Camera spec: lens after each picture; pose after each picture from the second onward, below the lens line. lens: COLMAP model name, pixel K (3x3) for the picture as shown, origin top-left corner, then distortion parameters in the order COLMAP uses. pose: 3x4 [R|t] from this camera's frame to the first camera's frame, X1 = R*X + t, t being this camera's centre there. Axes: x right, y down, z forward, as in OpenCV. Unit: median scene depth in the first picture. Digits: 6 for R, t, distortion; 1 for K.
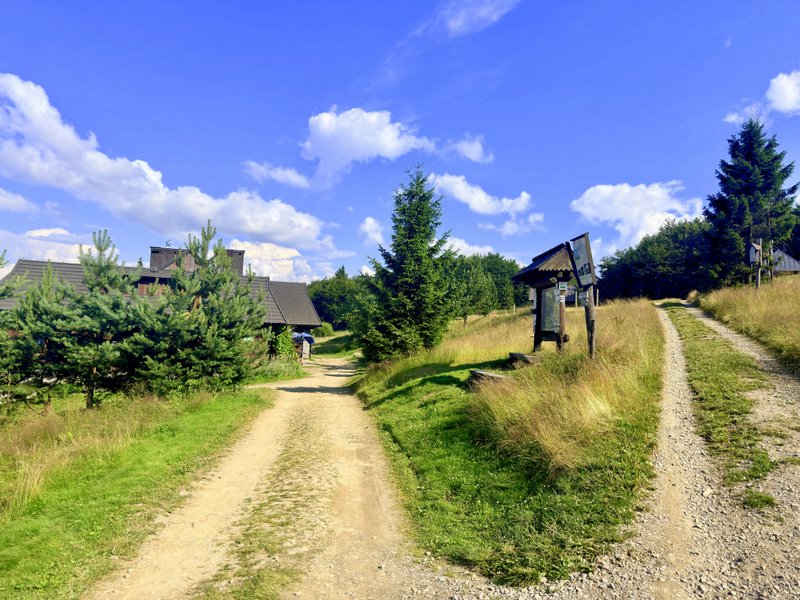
lens RADIAL K [[549.0, 0, 400.0], [0, 549.0, 300.0], [0, 0, 1]] dist [0.020779, -0.004247]
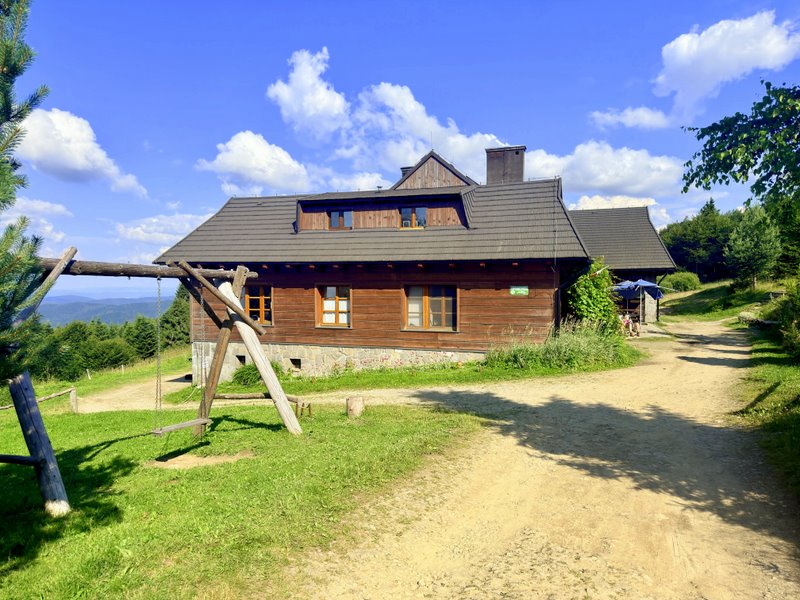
lens RADIAL K [[549.0, 0, 400.0], [0, 549.0, 300.0], [0, 0, 1]] dist [0.020779, -0.004247]
pose [[0.812581, -0.026751, -0.582234, -0.016334], [0.068637, 0.996387, 0.050012, 0.013443], [0.578793, -0.080601, 0.811481, 0.147071]]
